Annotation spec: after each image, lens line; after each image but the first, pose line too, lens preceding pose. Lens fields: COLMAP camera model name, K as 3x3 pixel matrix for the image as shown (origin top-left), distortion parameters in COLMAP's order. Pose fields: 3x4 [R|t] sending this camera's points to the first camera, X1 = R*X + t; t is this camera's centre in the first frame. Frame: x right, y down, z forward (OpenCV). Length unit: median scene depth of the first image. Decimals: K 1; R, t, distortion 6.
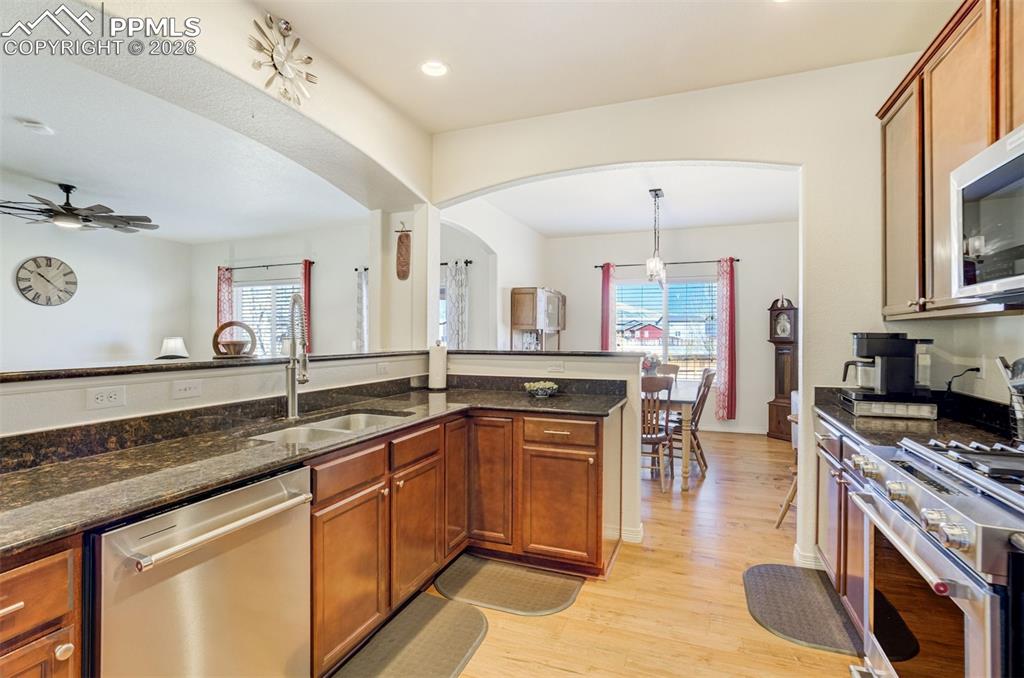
lens RADIAL K [[477.4, 0, 517.7], [0, 477.4, 341.0], [0, 0, 1]] dist [-0.023092, 0.004682]
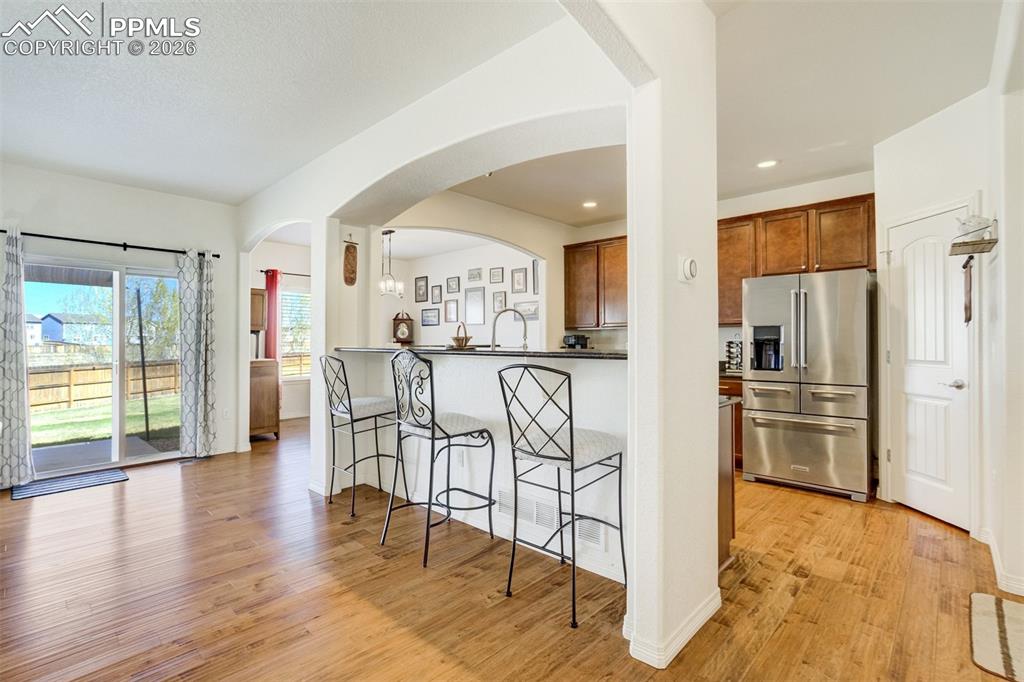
lens RADIAL K [[477.4, 0, 513.2], [0, 477.4, 339.2], [0, 0, 1]] dist [-0.023092, 0.004682]
pose [[0.370579, -0.000418, 0.928801, -0.677470], [0.014034, 0.999888, -0.005149, 0.005406], [-0.928695, 0.014943, 0.370543, 0.136547]]
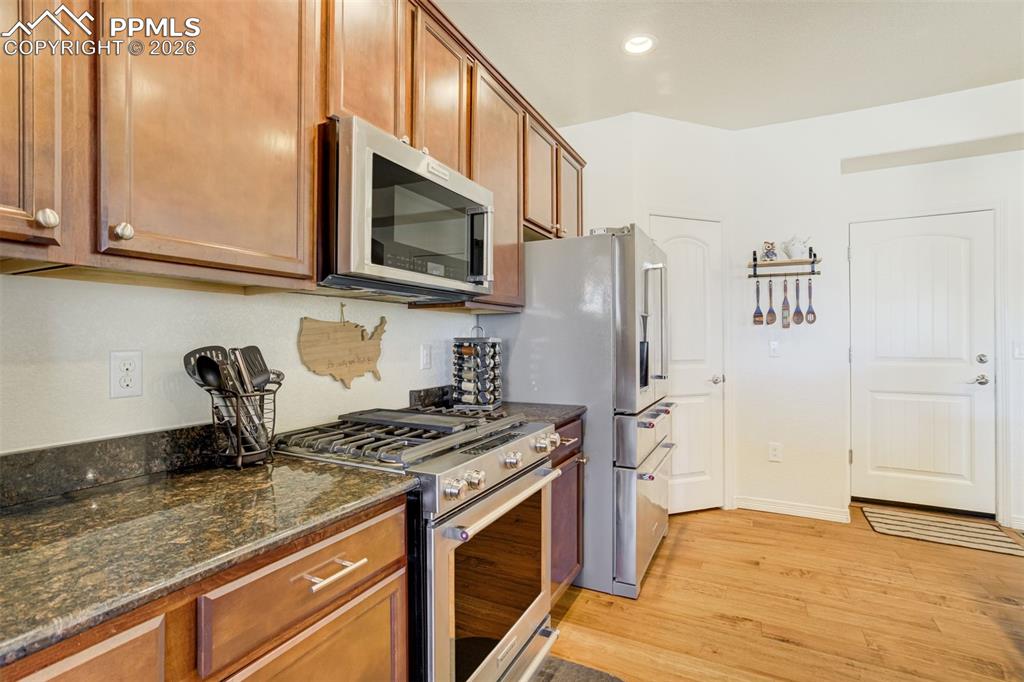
lens RADIAL K [[477.4, 0, 513.0], [0, 477.4, 334.5], [0, 0, 1]] dist [-0.023092, 0.004682]
pose [[-0.993137, 0.001236, 0.116952, 0.155477], [0.001986, 0.999978, 0.006301, 0.001356], [-0.116941, 0.006490, -0.993118, 0.470727]]
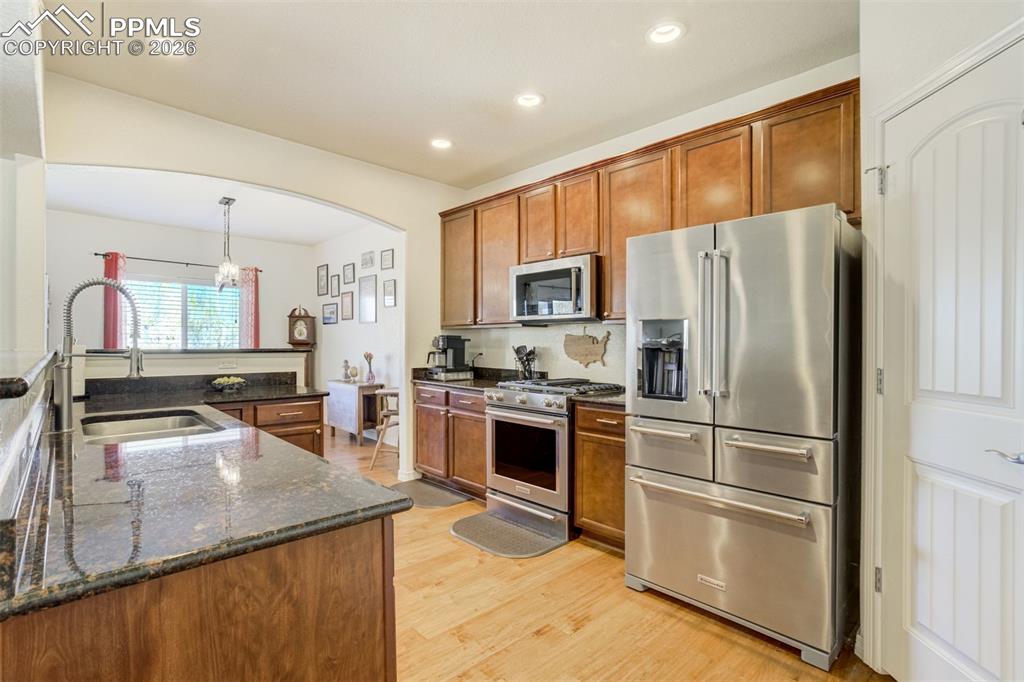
lens RADIAL K [[477.4, 0, 504.1], [0, 477.4, 343.6], [0, 0, 1]] dist [-0.023092, 0.004682]
pose [[0.432525, 0.001158, 0.901621, -0.311863], [0.004075, 0.999986, -0.003239, 0.007955], [-0.901613, 0.005075, 0.432515, 0.000136]]
